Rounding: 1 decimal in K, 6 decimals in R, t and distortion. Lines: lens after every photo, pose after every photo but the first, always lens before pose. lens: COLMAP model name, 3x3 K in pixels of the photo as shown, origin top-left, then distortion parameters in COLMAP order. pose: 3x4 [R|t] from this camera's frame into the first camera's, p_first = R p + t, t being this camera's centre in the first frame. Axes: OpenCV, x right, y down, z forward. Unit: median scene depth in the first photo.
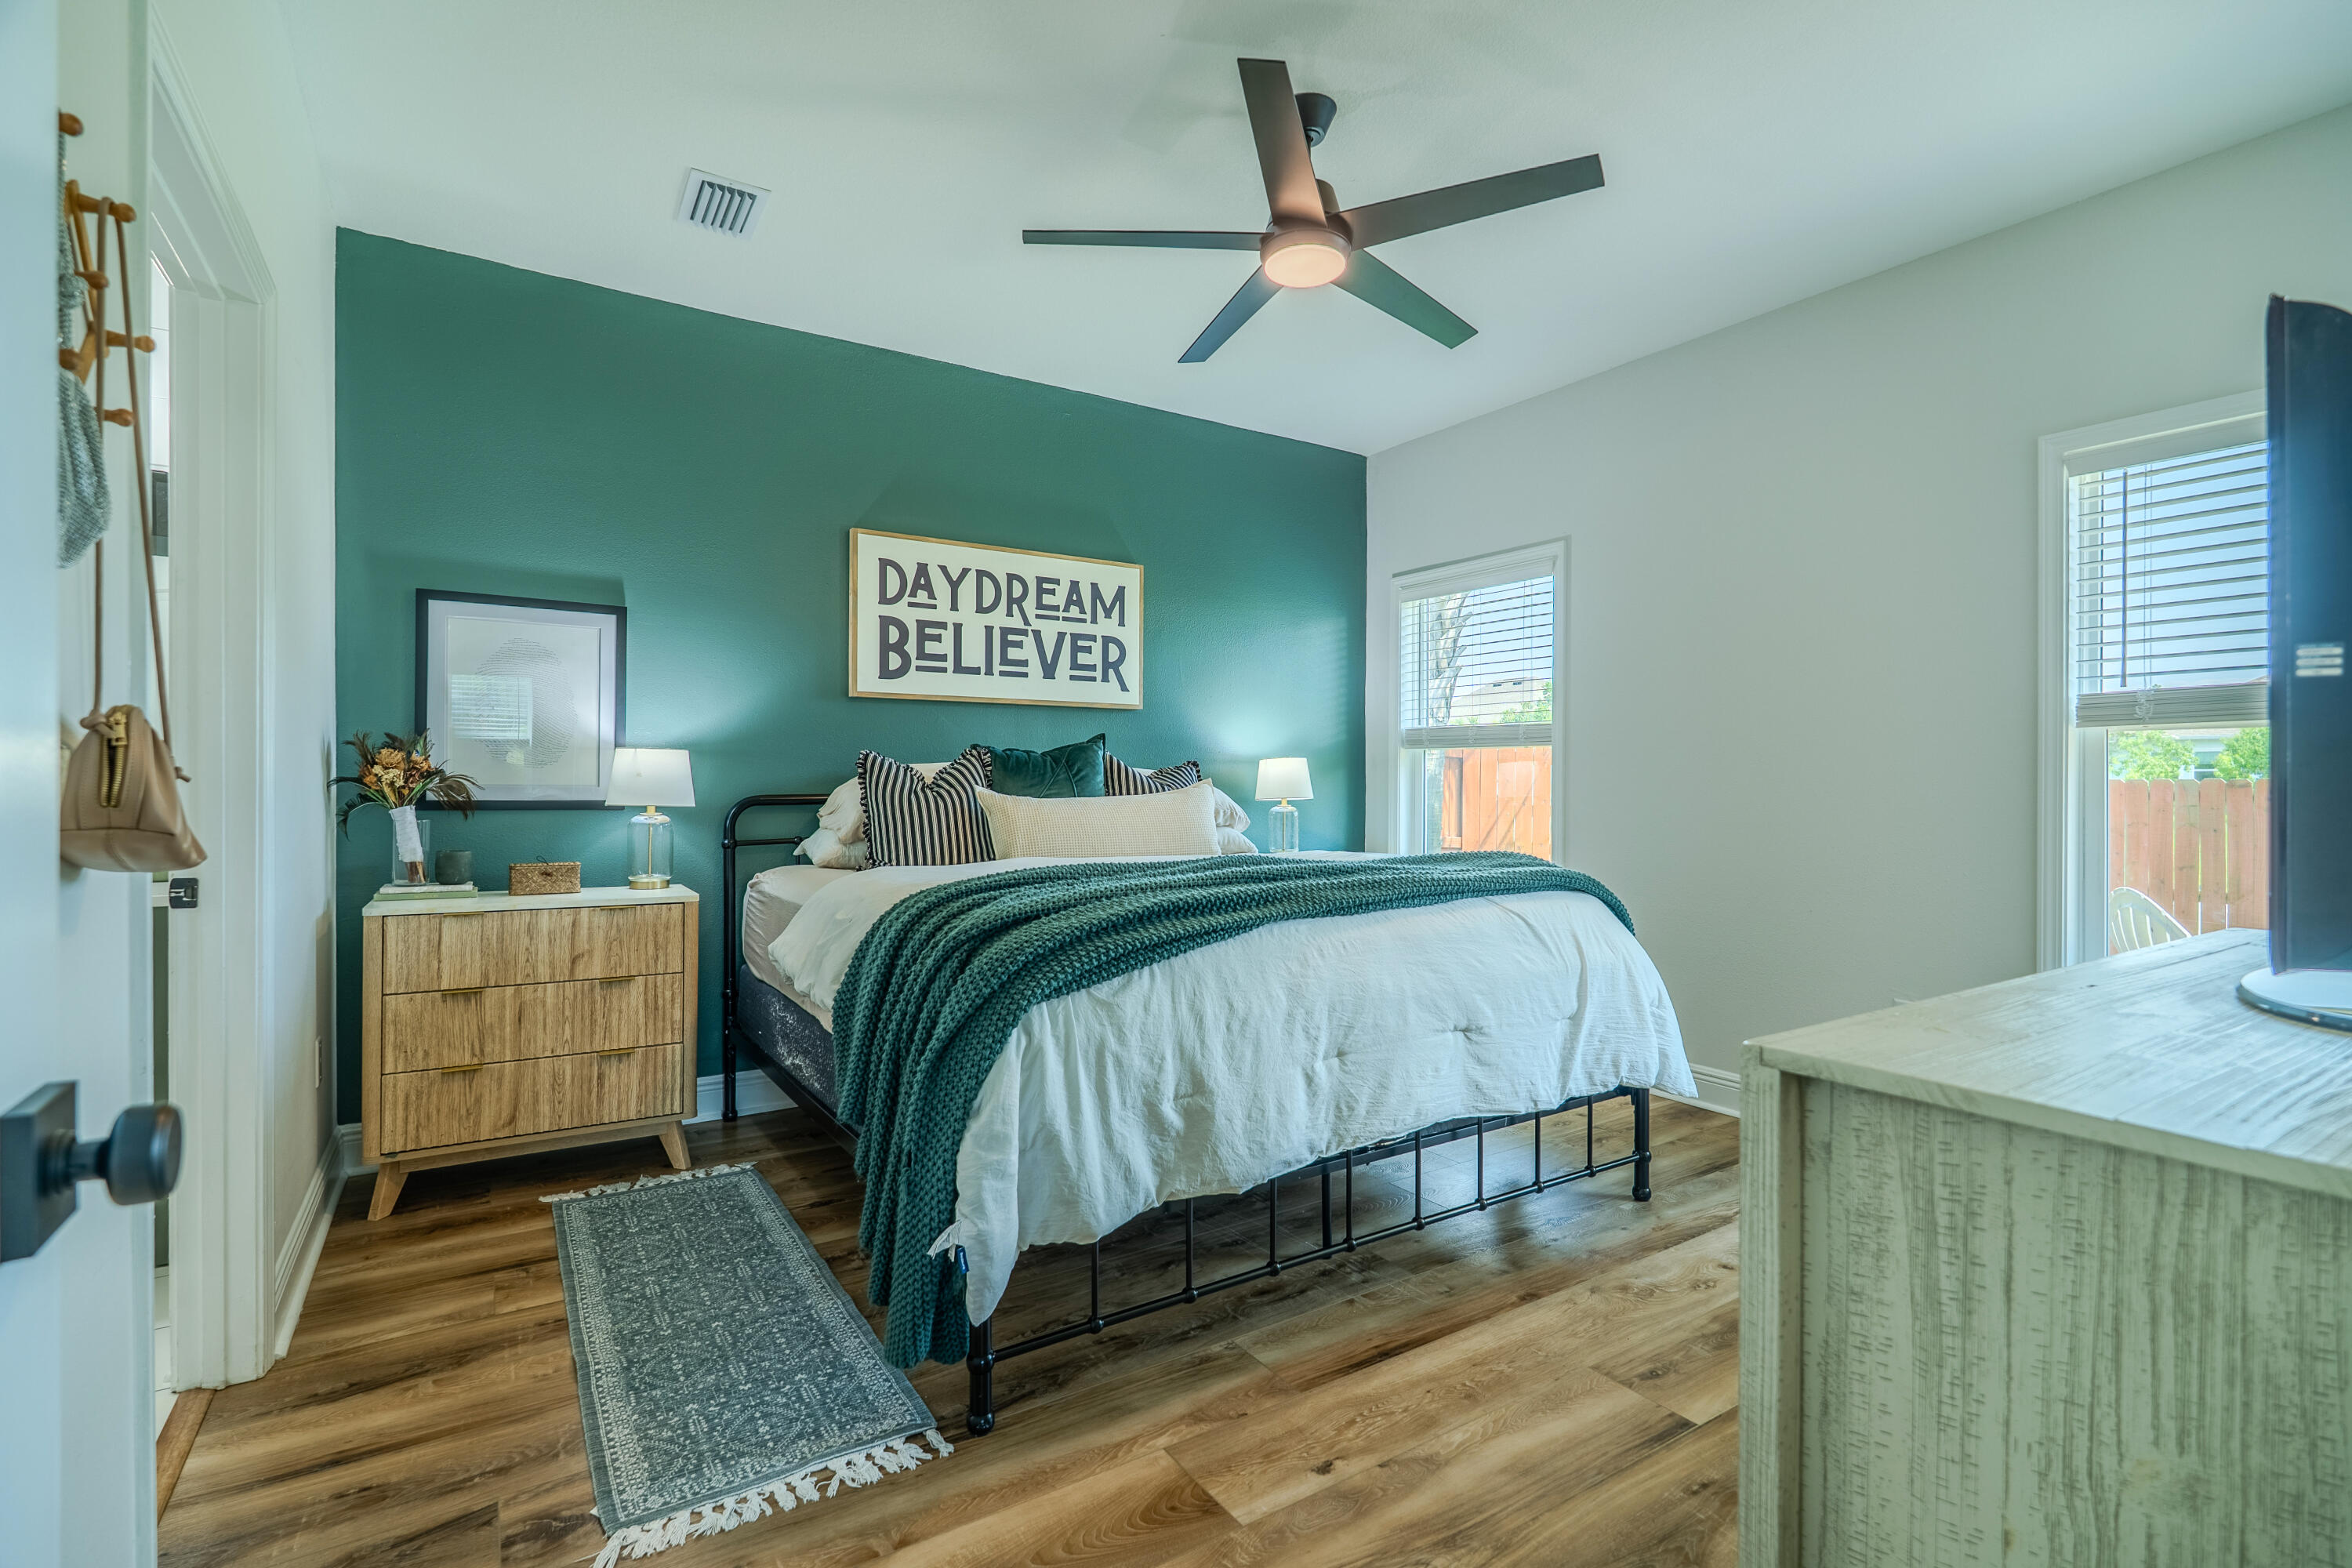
lens RADIAL K [[1057.3, 0, 1202.4], [0, 1057.3, 799.0], [0, 0, 1]] dist [0.001240, -0.000113]
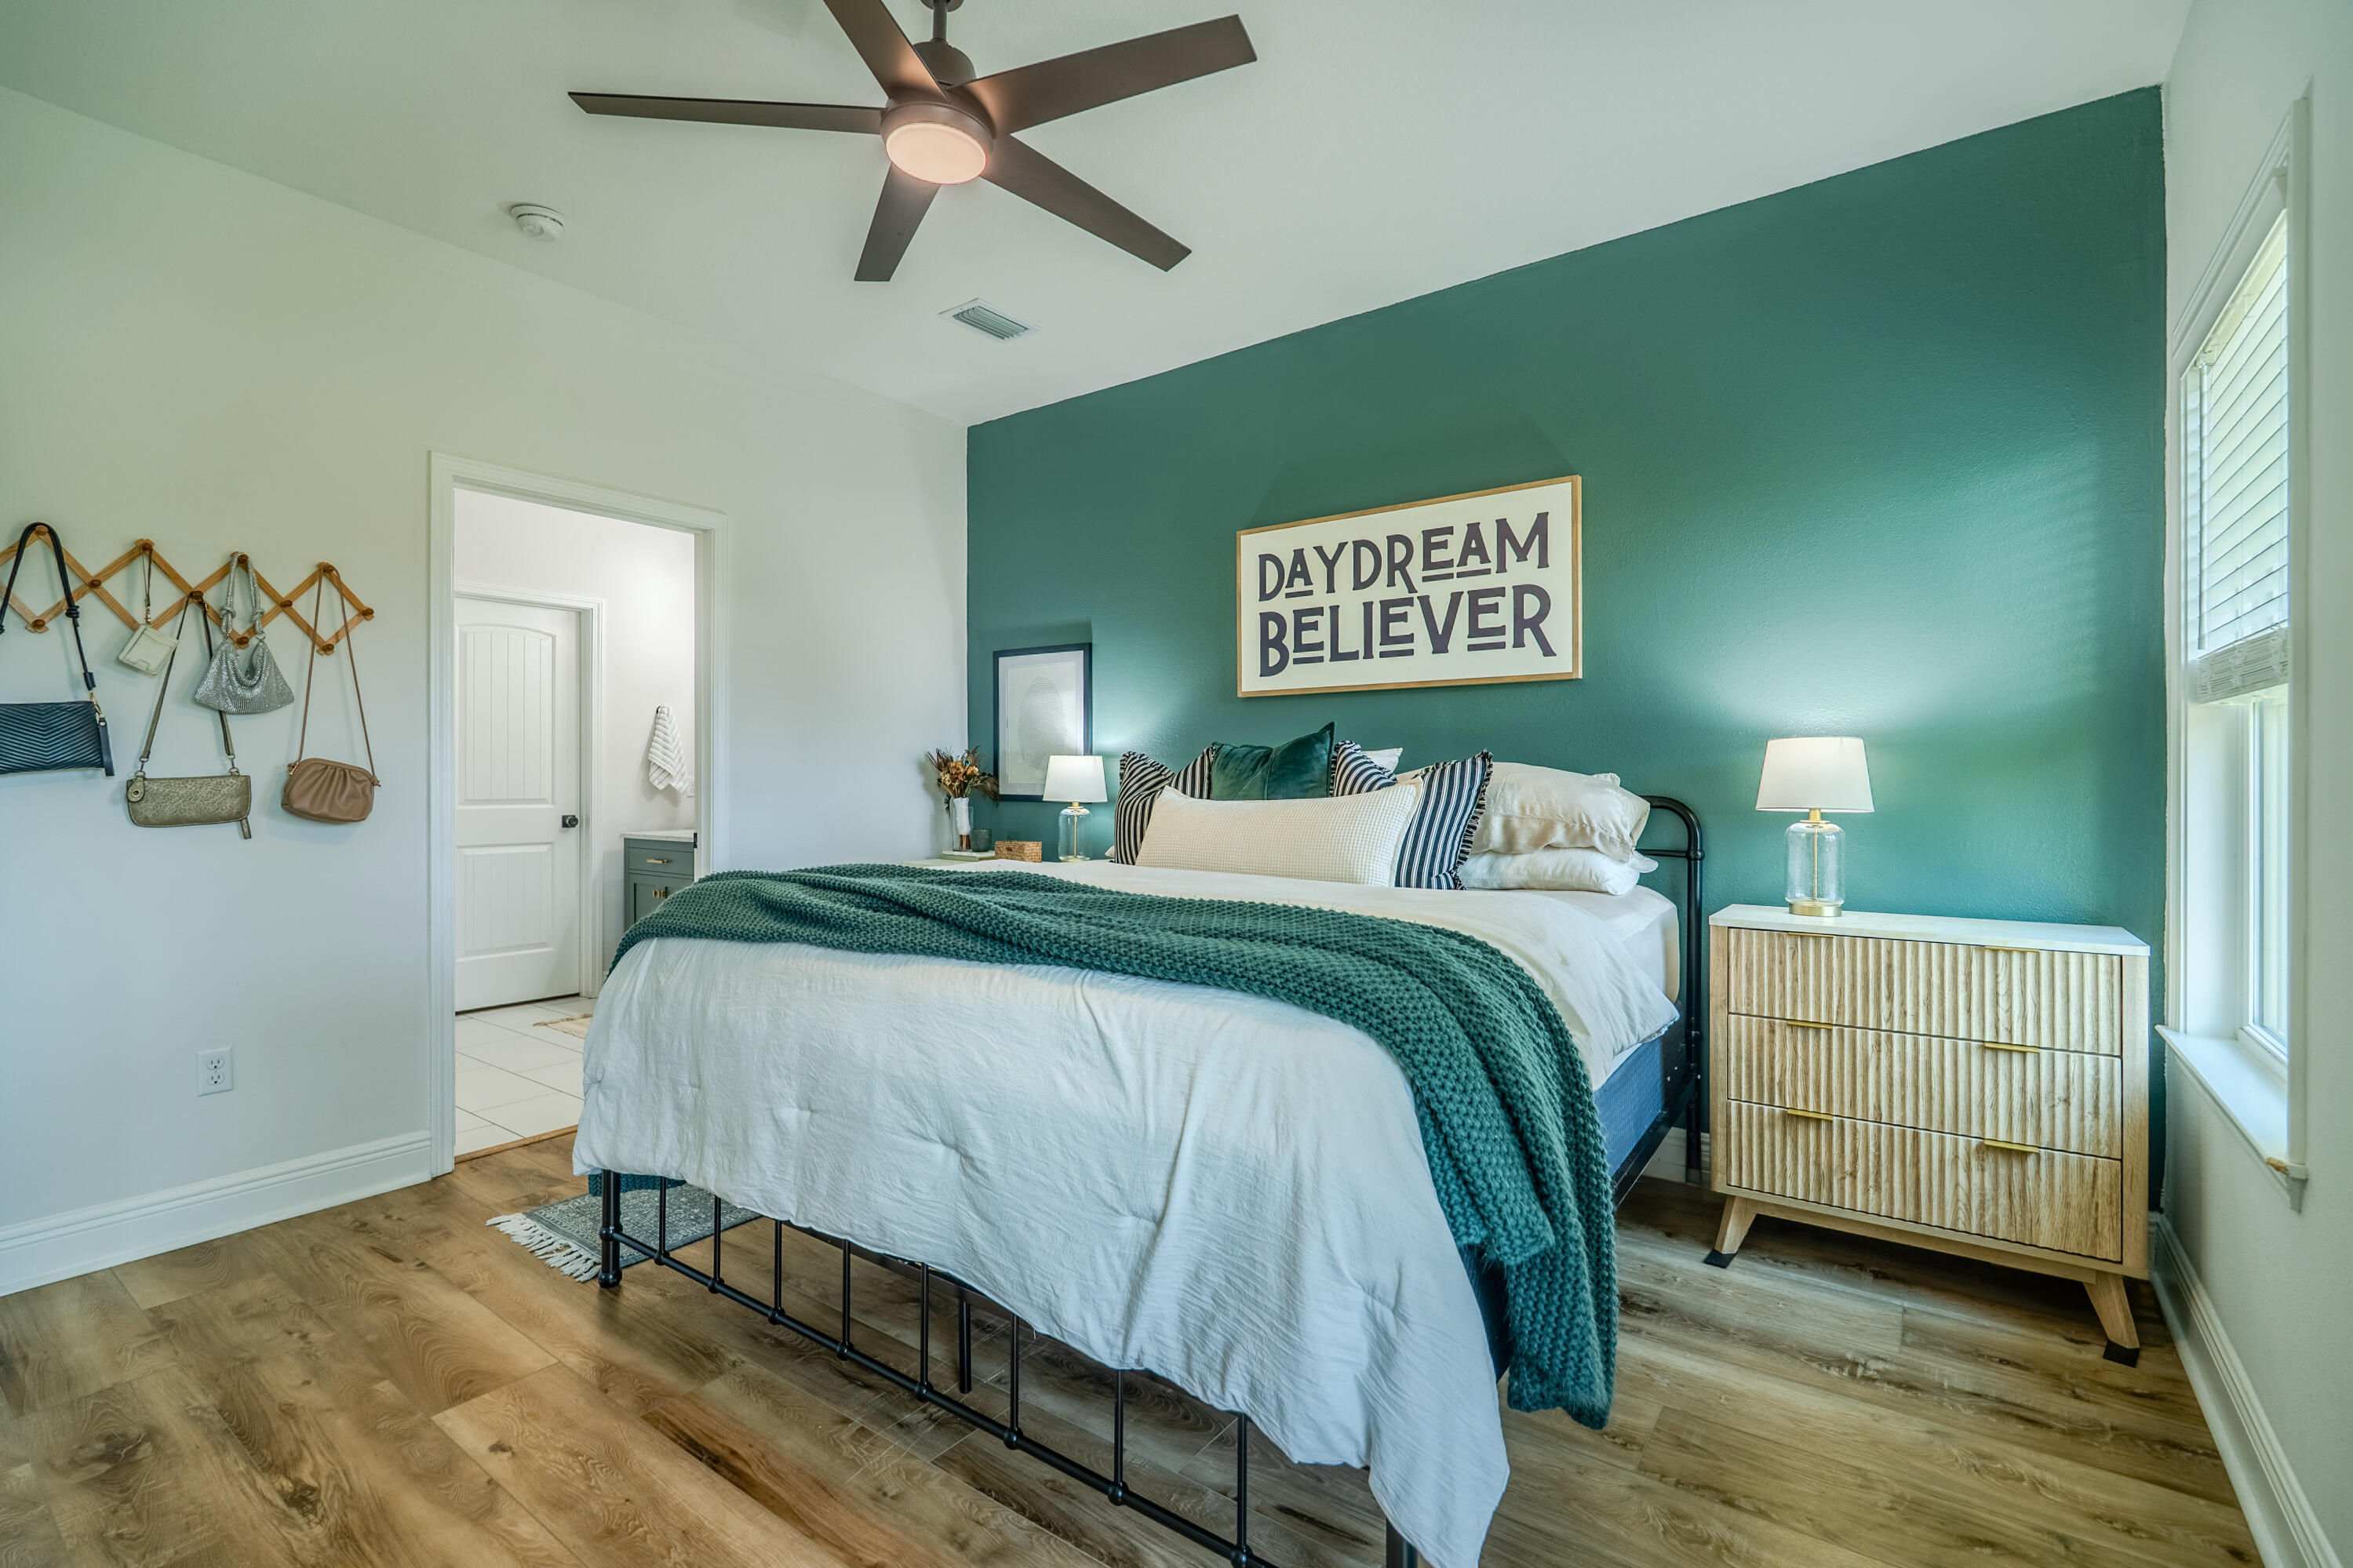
lens RADIAL K [[1057.6, 0, 1121.6], [0, 1057.6, 784.7], [0, 0, 1]] dist [0.001240, -0.000113]
pose [[0.338808, 0.005271, -0.940841, 0.554536], [-0.010591, 0.999942, 0.001788, -0.012640], [0.940796, 0.009358, 0.338845, 0.518937]]
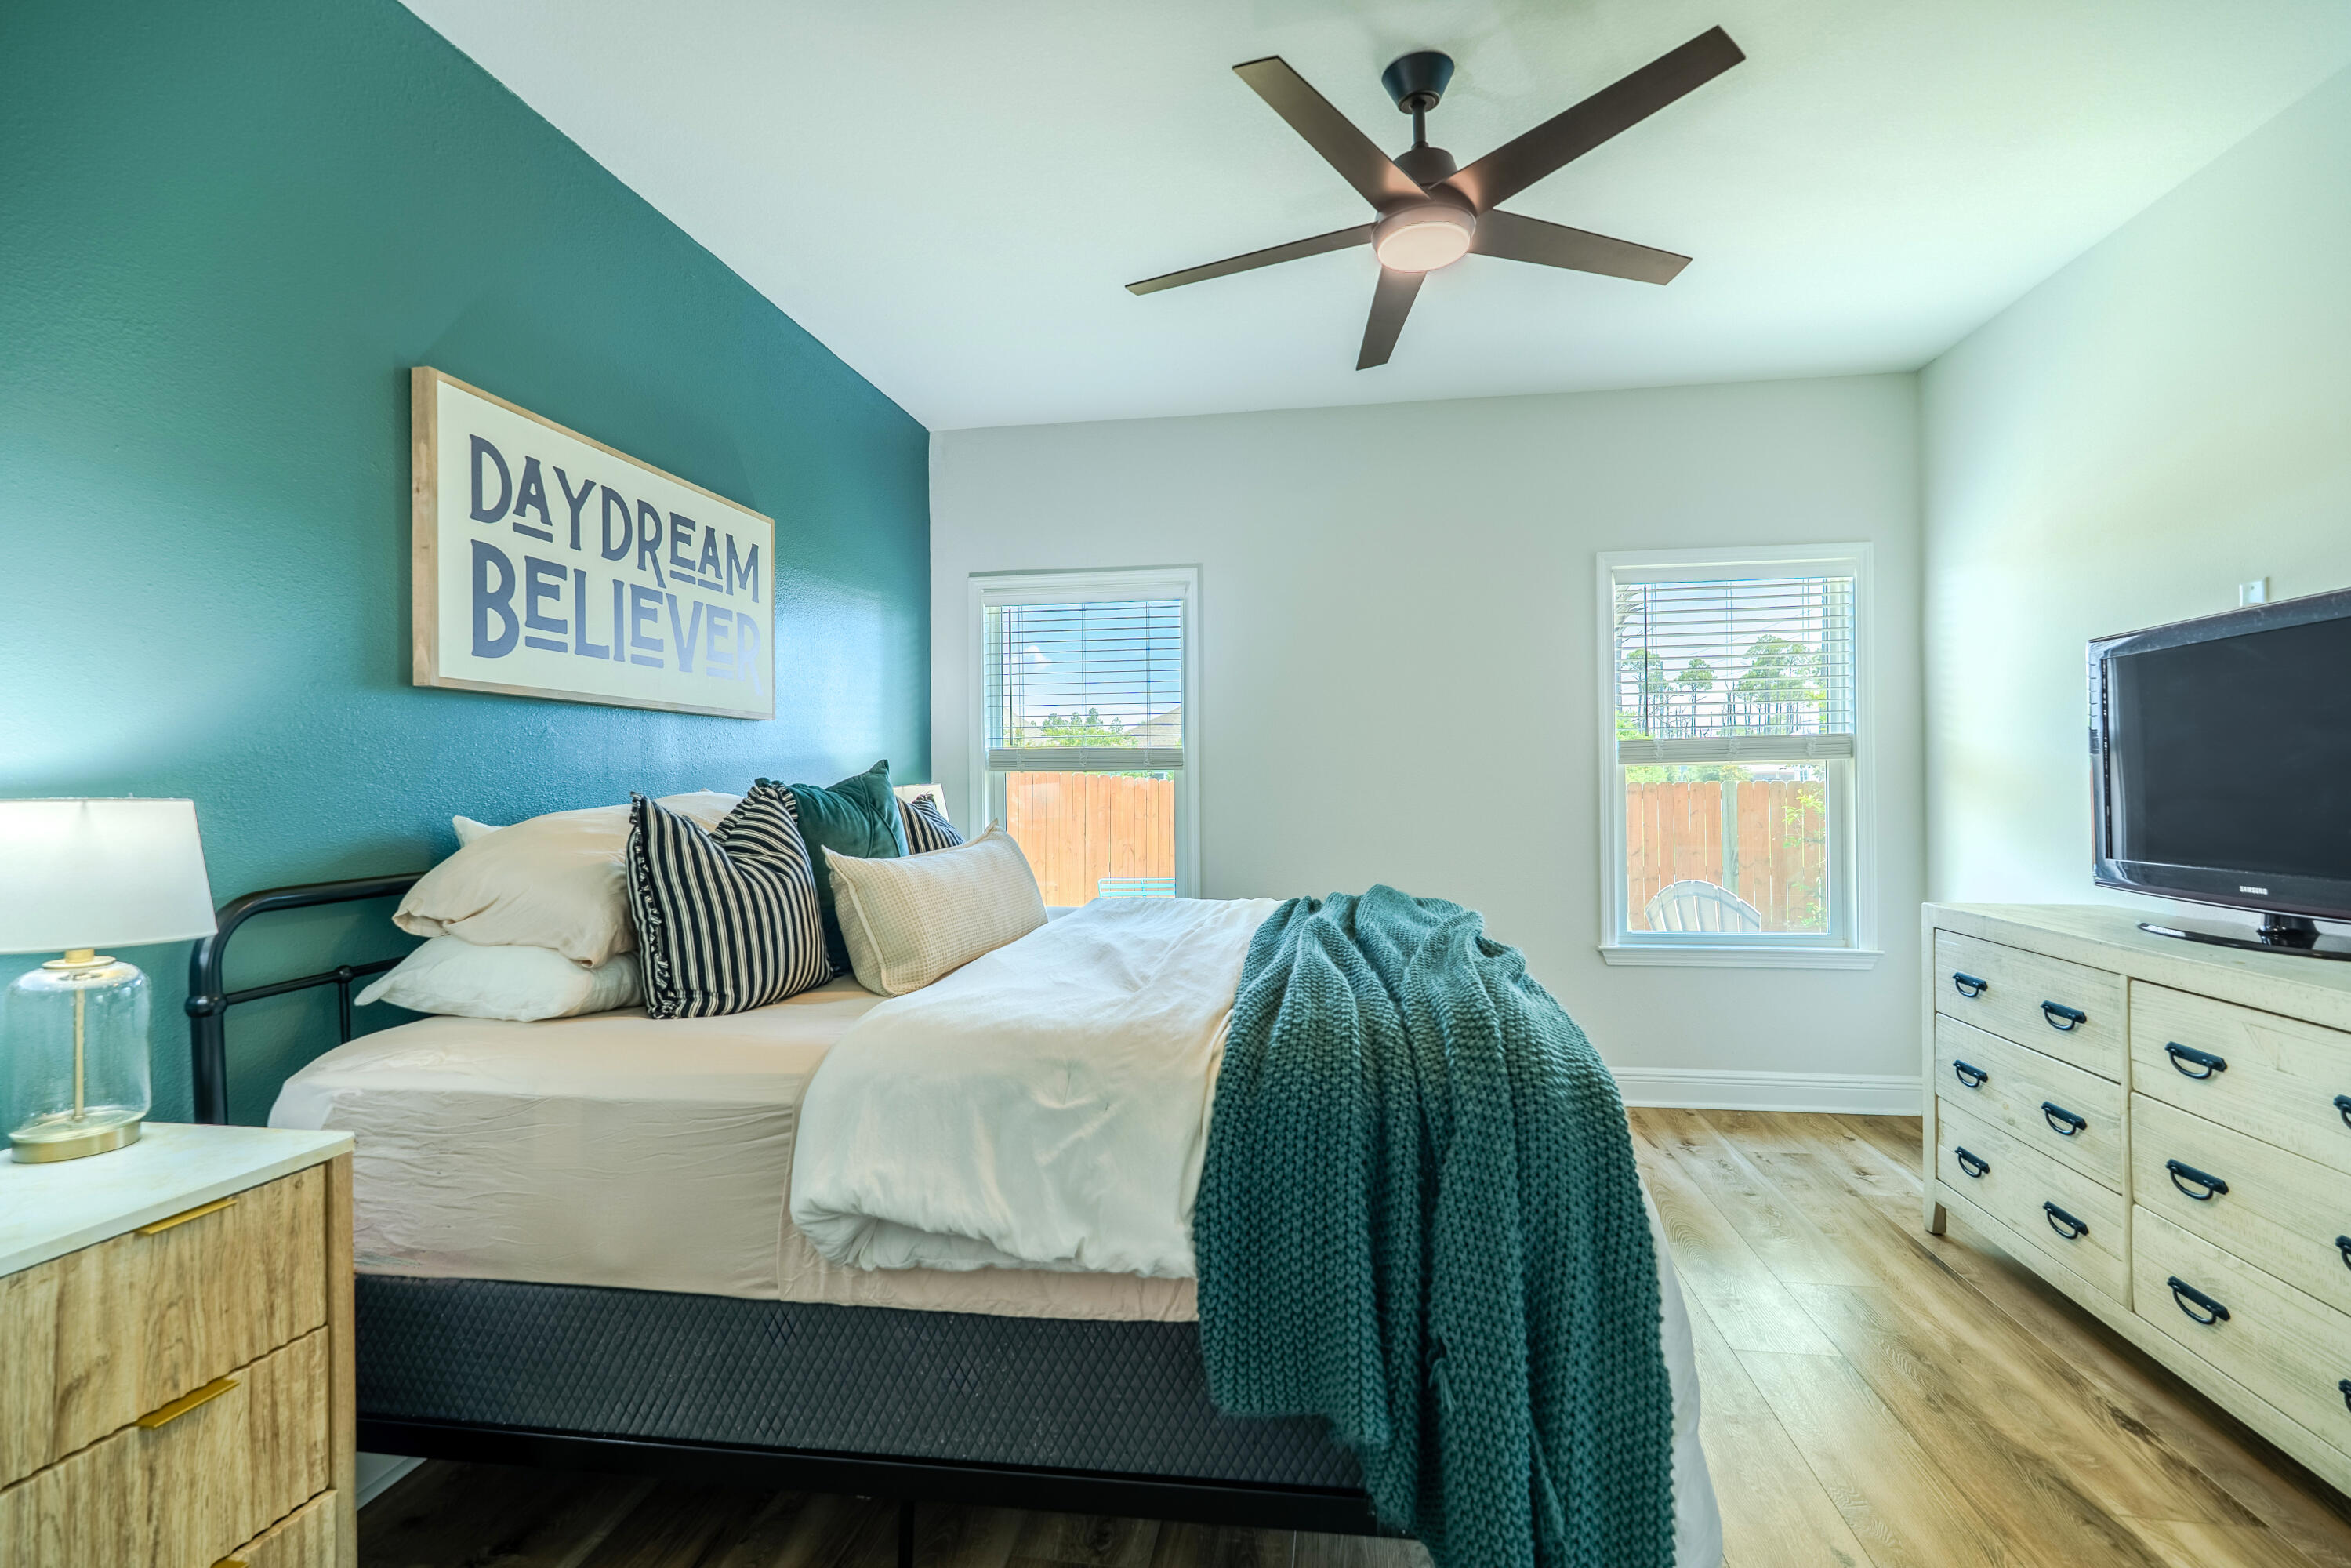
lens RADIAL K [[1056.9, 0, 1160.0], [0, 1056.9, 792.2], [0, 0, 1]] dist [0.001240, -0.000113]
pose [[0.680541, -0.018016, 0.732488, -0.443631], [0.024562, 0.999697, 0.001768, -0.034072], [-0.732298, 0.016788, 0.680777, 0.354168]]
